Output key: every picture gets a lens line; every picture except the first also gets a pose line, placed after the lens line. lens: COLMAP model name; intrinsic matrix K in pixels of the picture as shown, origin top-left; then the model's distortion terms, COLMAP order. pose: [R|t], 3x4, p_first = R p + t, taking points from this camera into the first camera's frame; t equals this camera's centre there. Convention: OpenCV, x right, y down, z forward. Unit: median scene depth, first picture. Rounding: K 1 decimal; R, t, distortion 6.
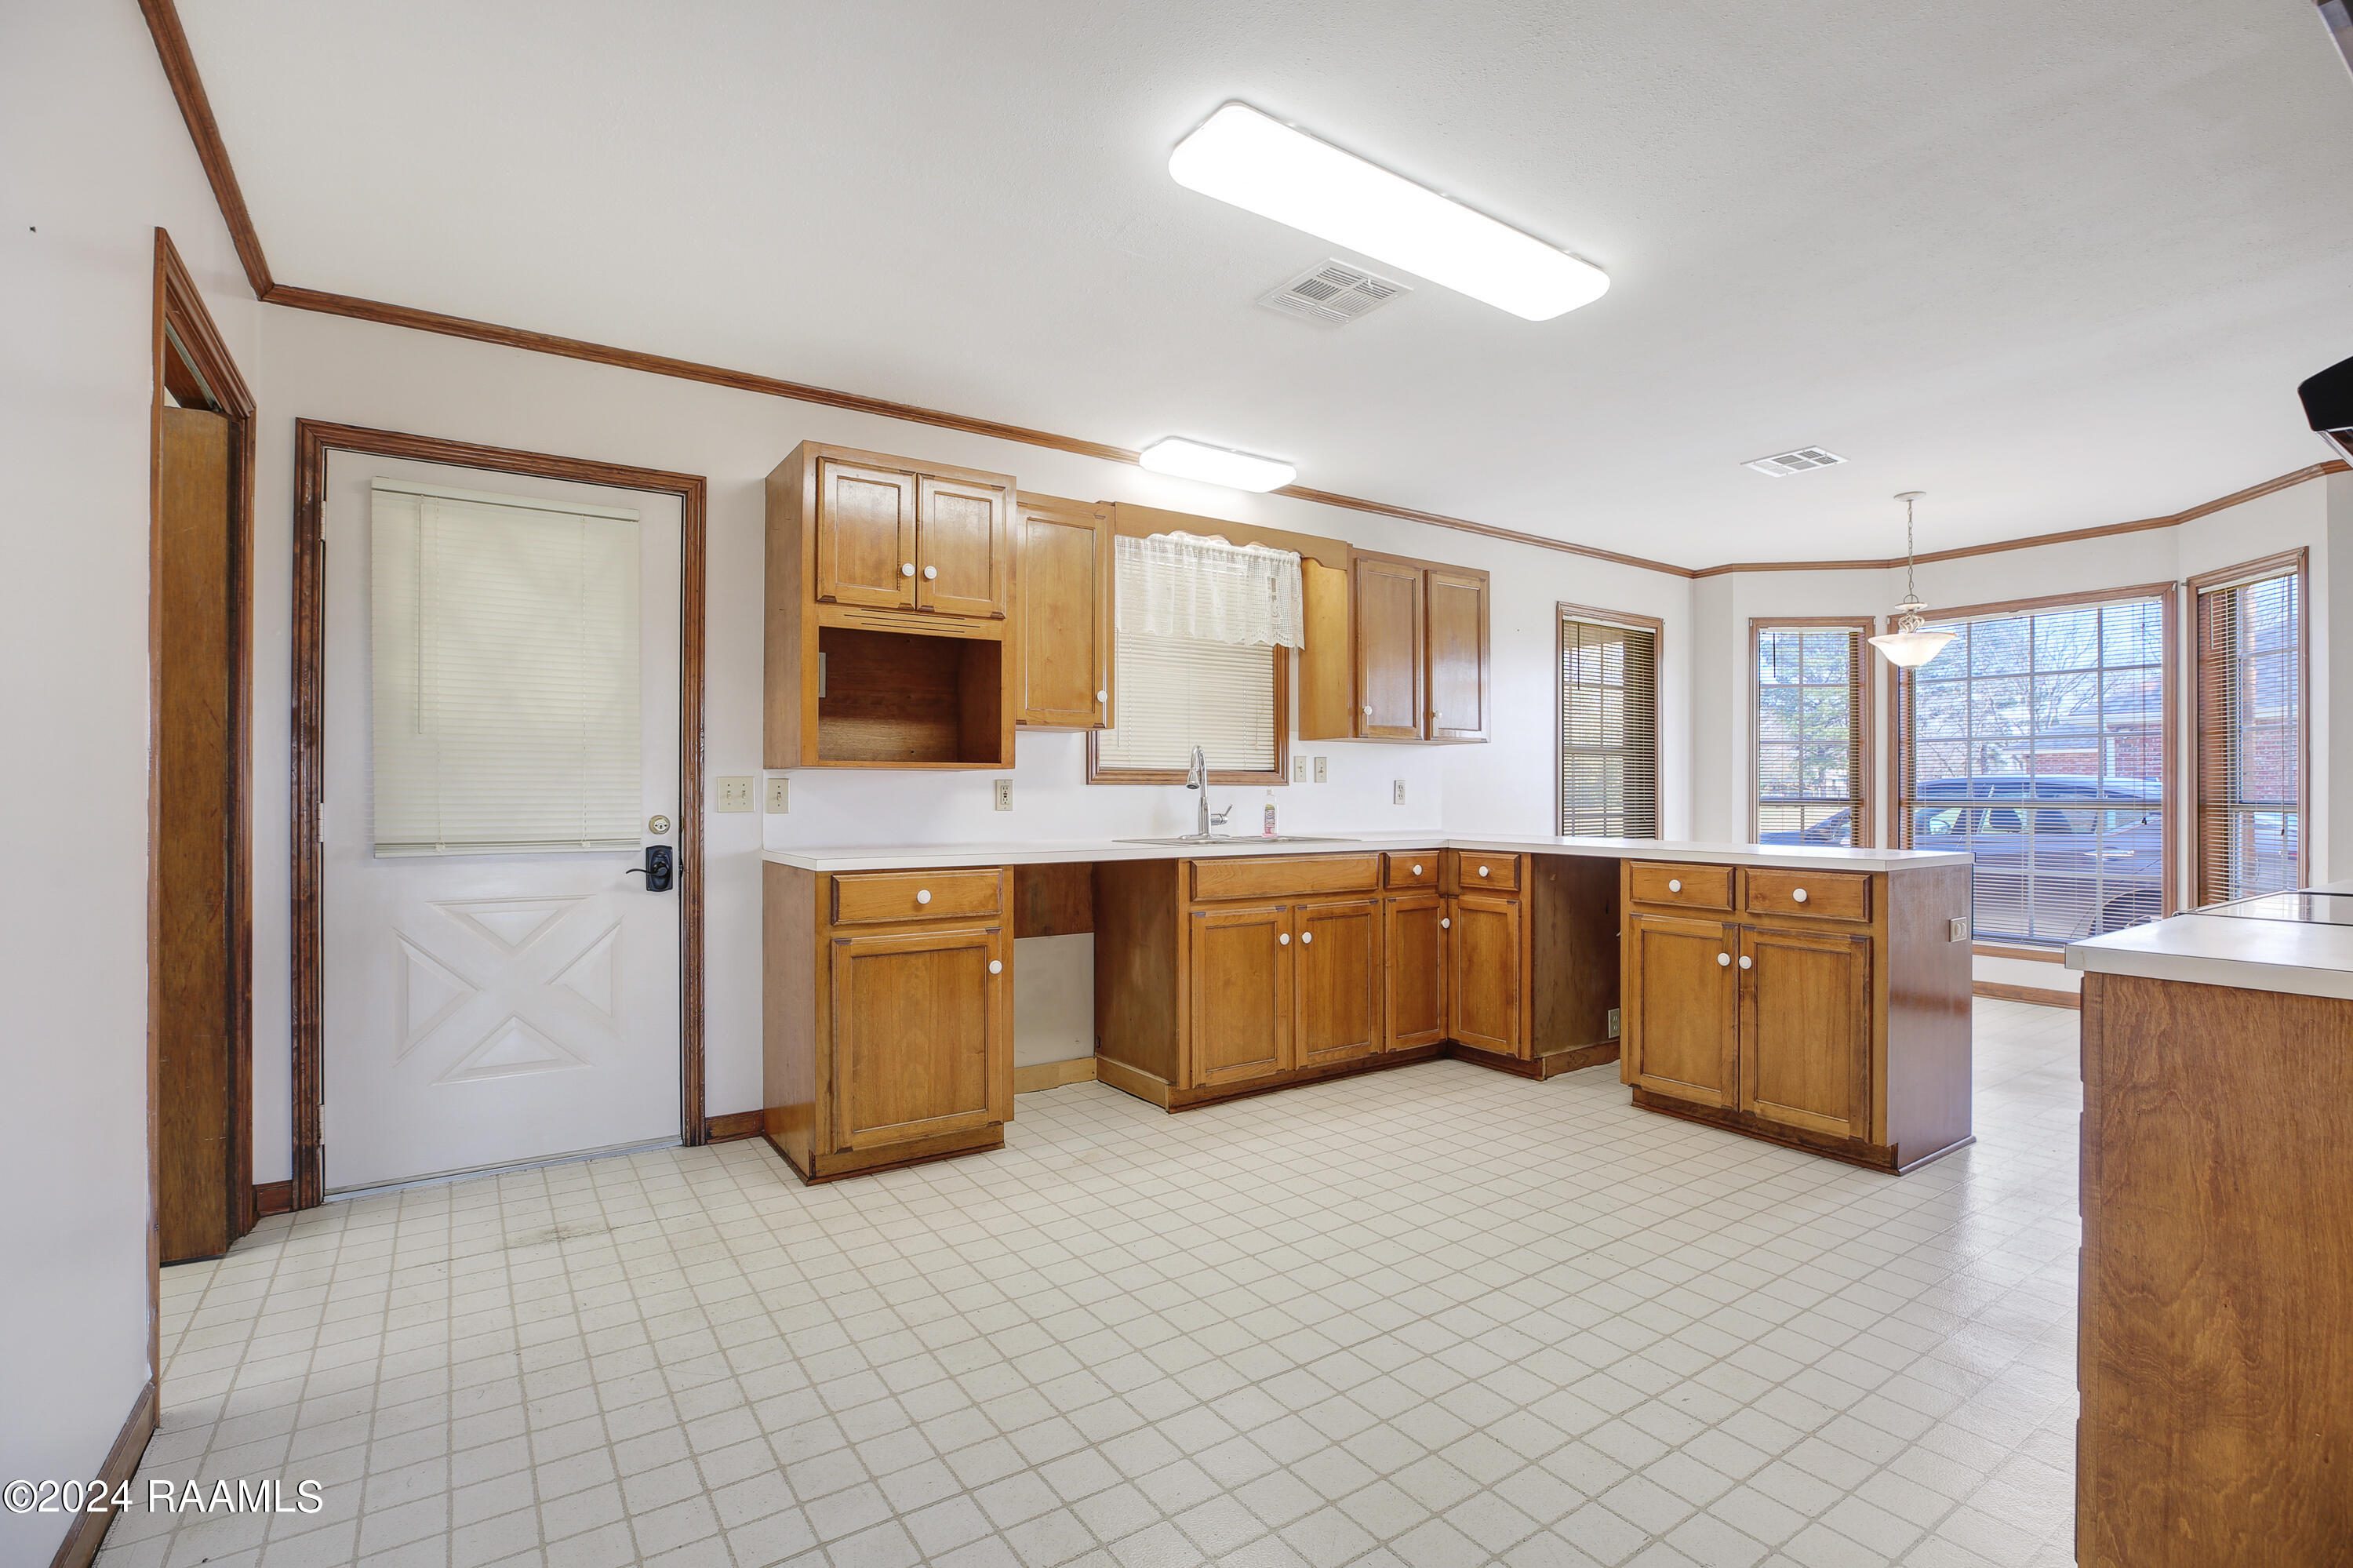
lens RADIAL K [[1084.6, 0, 1176.5], [0, 1084.6, 784.0], [0, 0, 1]] dist [-0.063493, -0.000045]
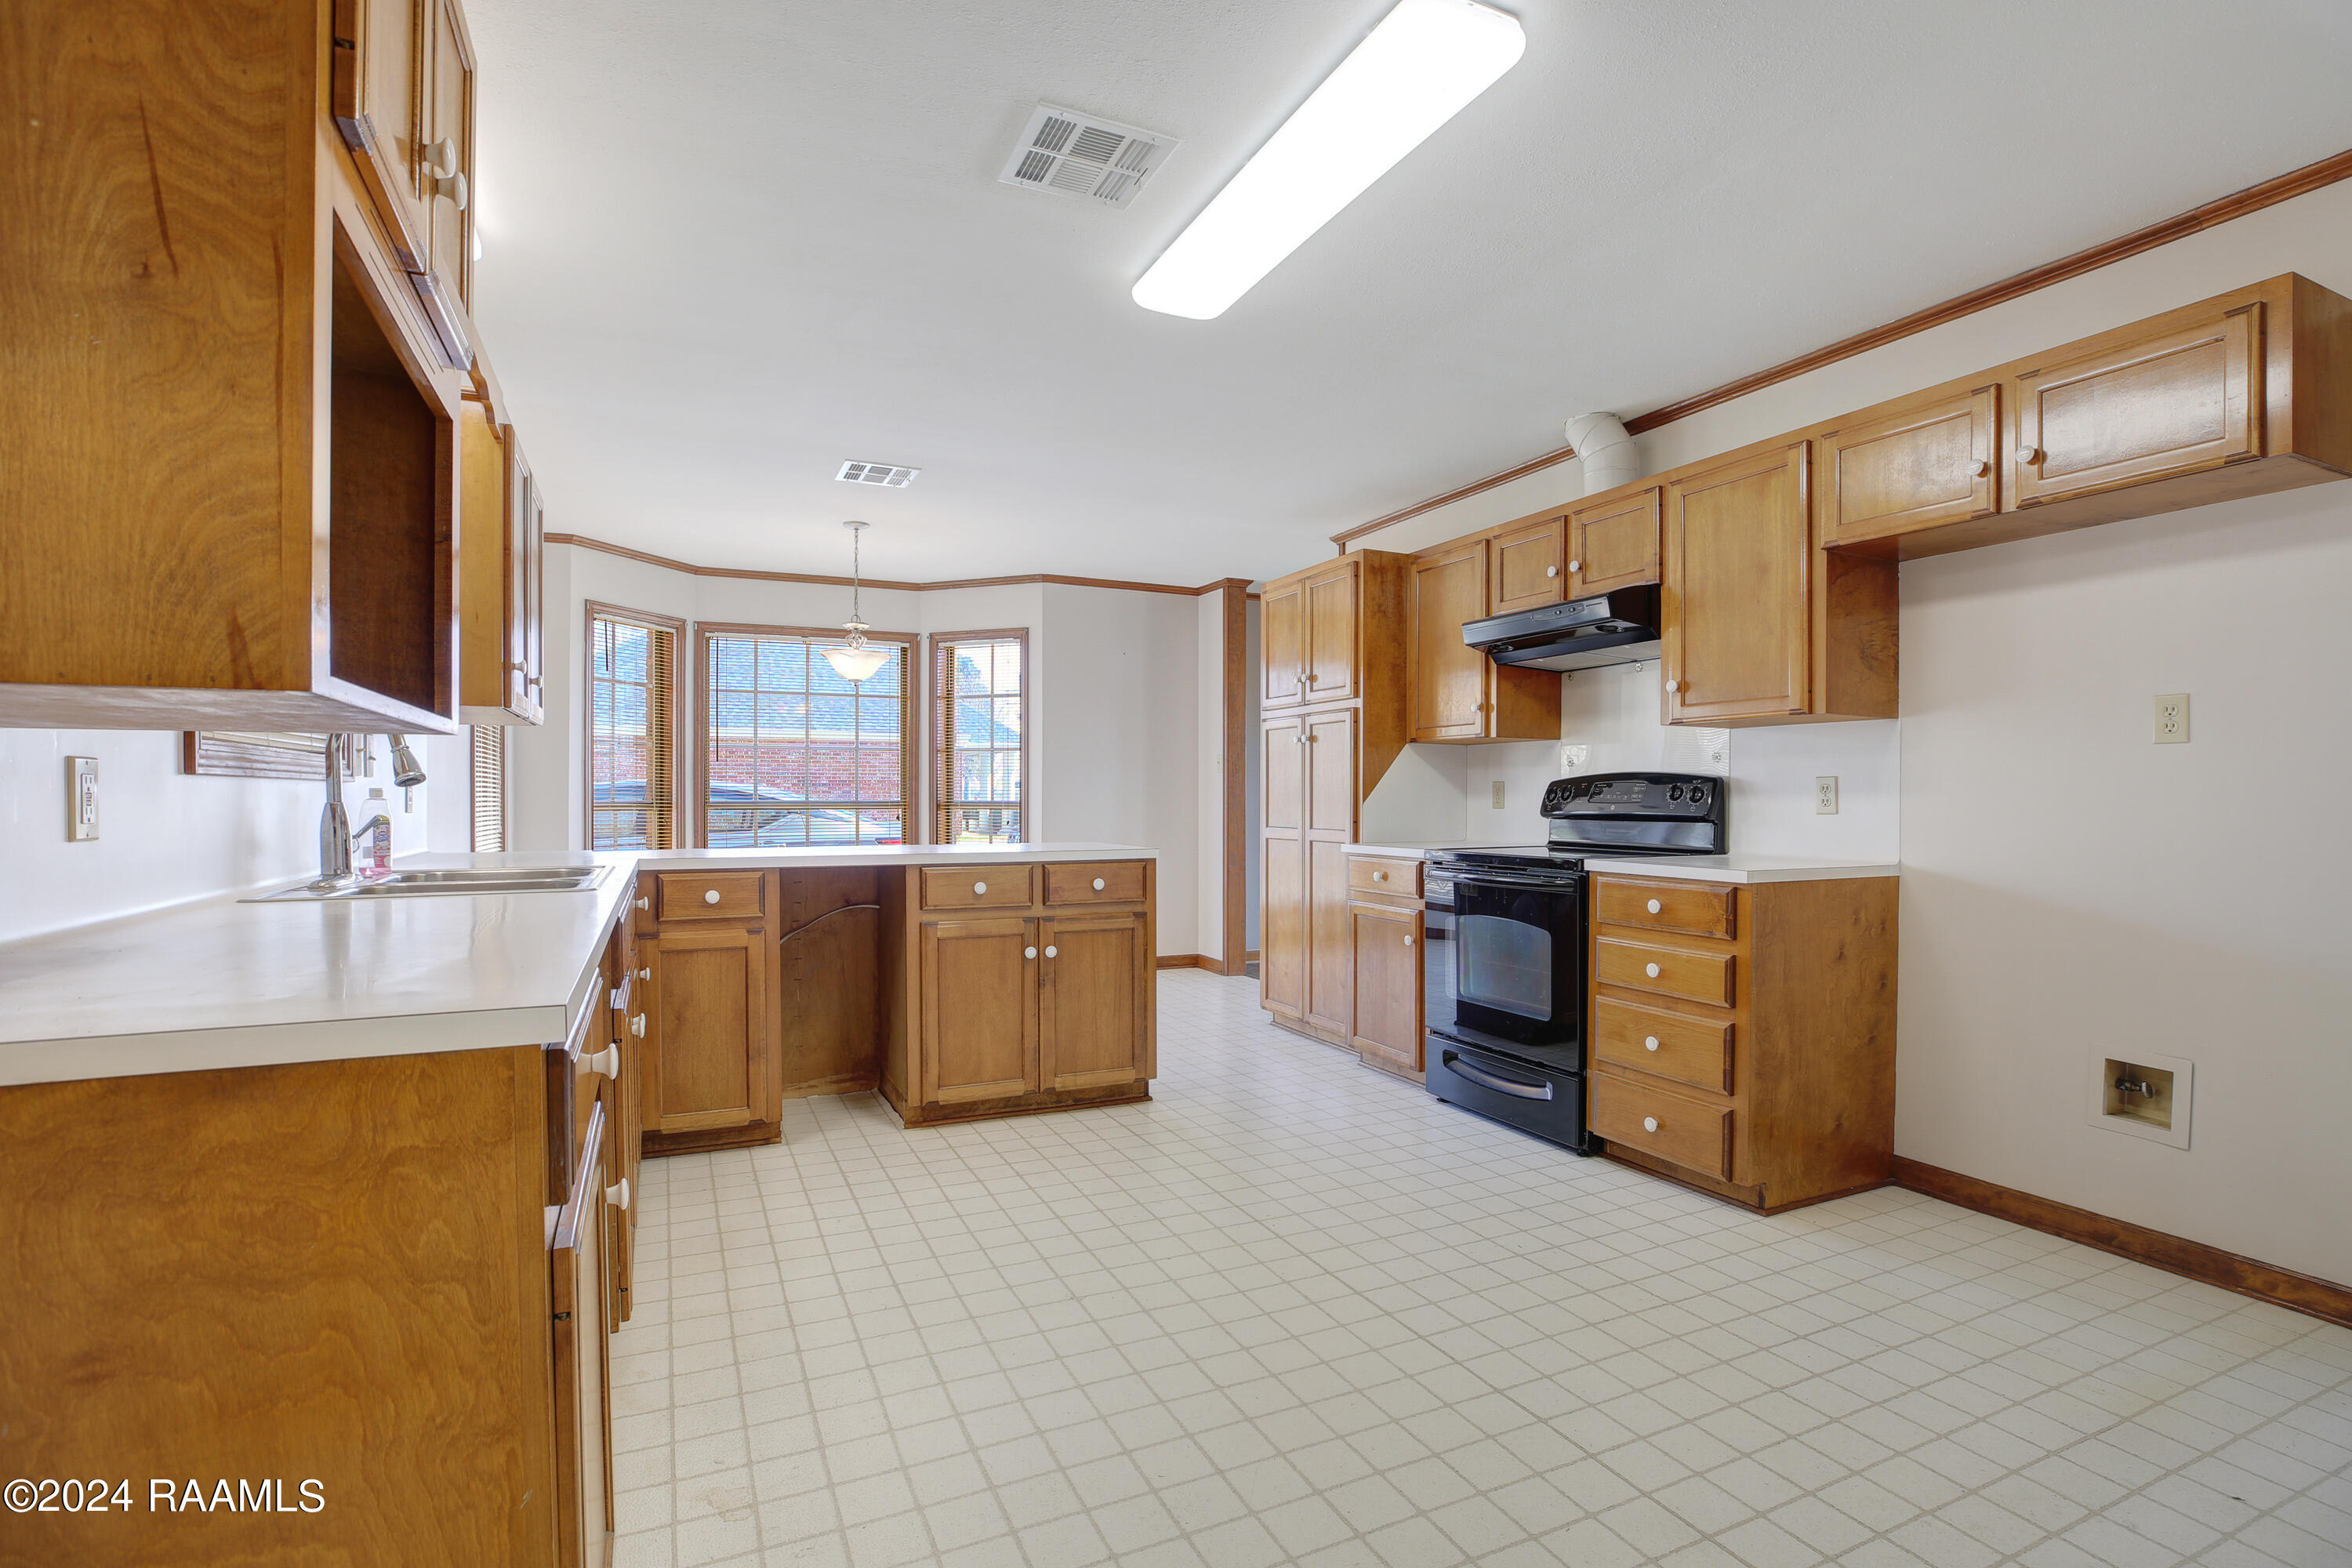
lens RADIAL K [[1101.8, 0, 1172.2], [0, 1101.8, 800.7], [0, 0, 1]] dist [-0.058945, 0.000055]
pose [[0.163250, -0.007565, 0.986556, -0.522087], [-0.004121, 0.999957, 0.008349, 0.004620], [-0.986576, -0.005428, 0.163212, 0.667529]]
